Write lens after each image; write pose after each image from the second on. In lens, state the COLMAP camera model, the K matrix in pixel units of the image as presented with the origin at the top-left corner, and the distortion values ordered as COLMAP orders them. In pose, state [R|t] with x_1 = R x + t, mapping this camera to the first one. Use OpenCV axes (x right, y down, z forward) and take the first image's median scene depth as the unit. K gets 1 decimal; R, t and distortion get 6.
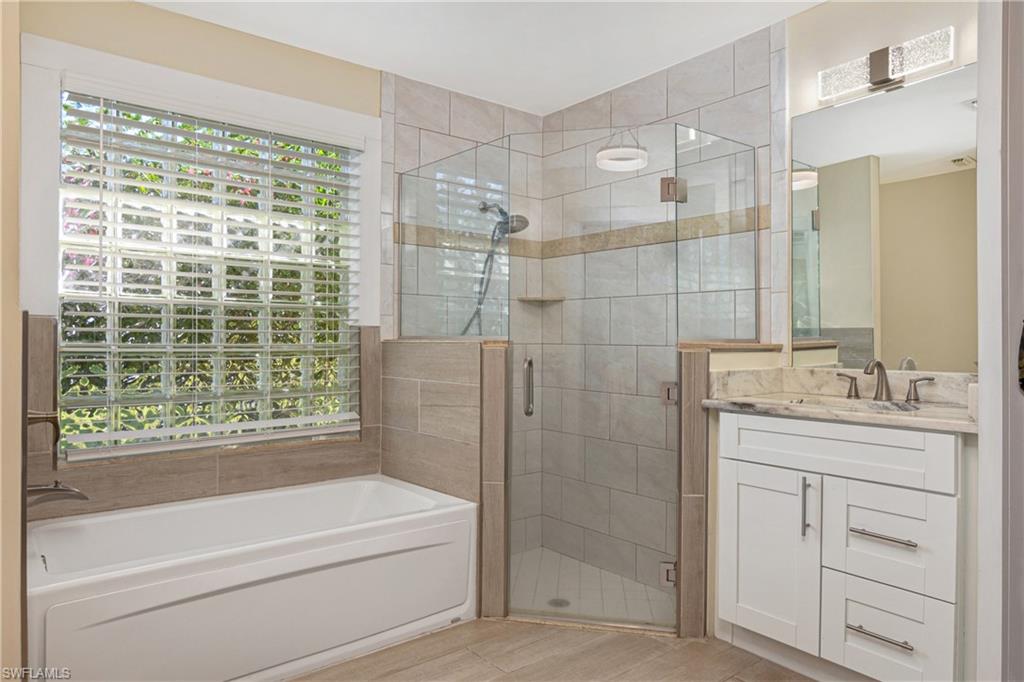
lens RADIAL K [[630.8, 0, 512.4], [0, 630.8, 327.6], [0, 0, 1]] dist [-0.043179, 0.000020]
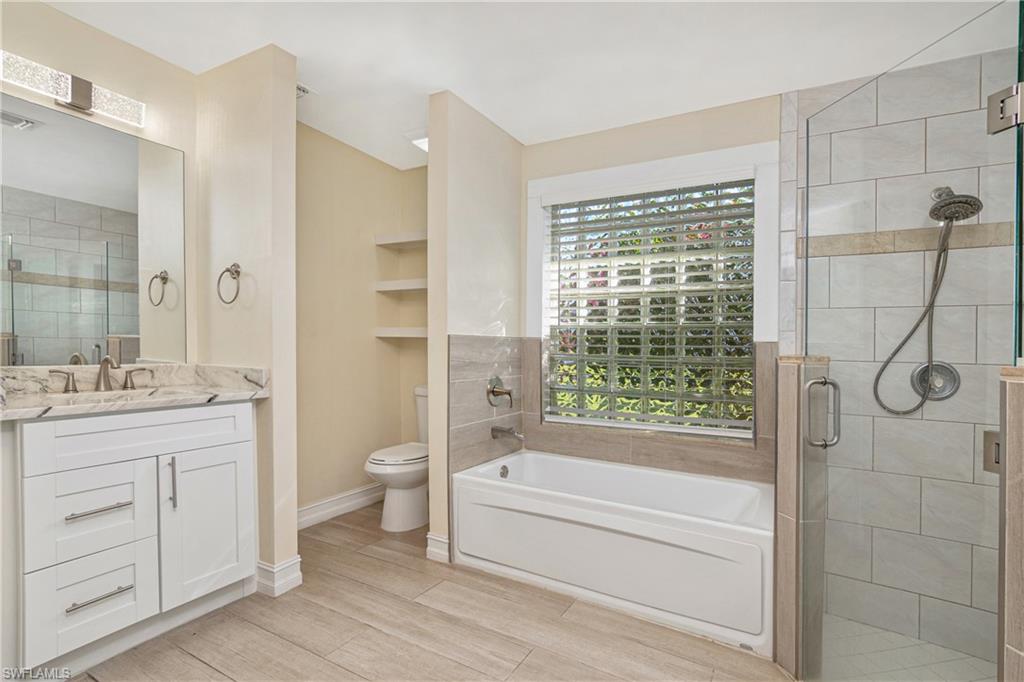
lens RADIAL K [[481.9, 0, 512.0], [0, 481.9, 341.0], [0, 0, 1]] dist [0.000517, 0.000159]
pose [[0.365421, -0.009178, -0.930797, 0.395386], [-0.001770, 0.999943, -0.010554, 0.005598], [0.930841, 0.005504, 0.365383, 0.327711]]
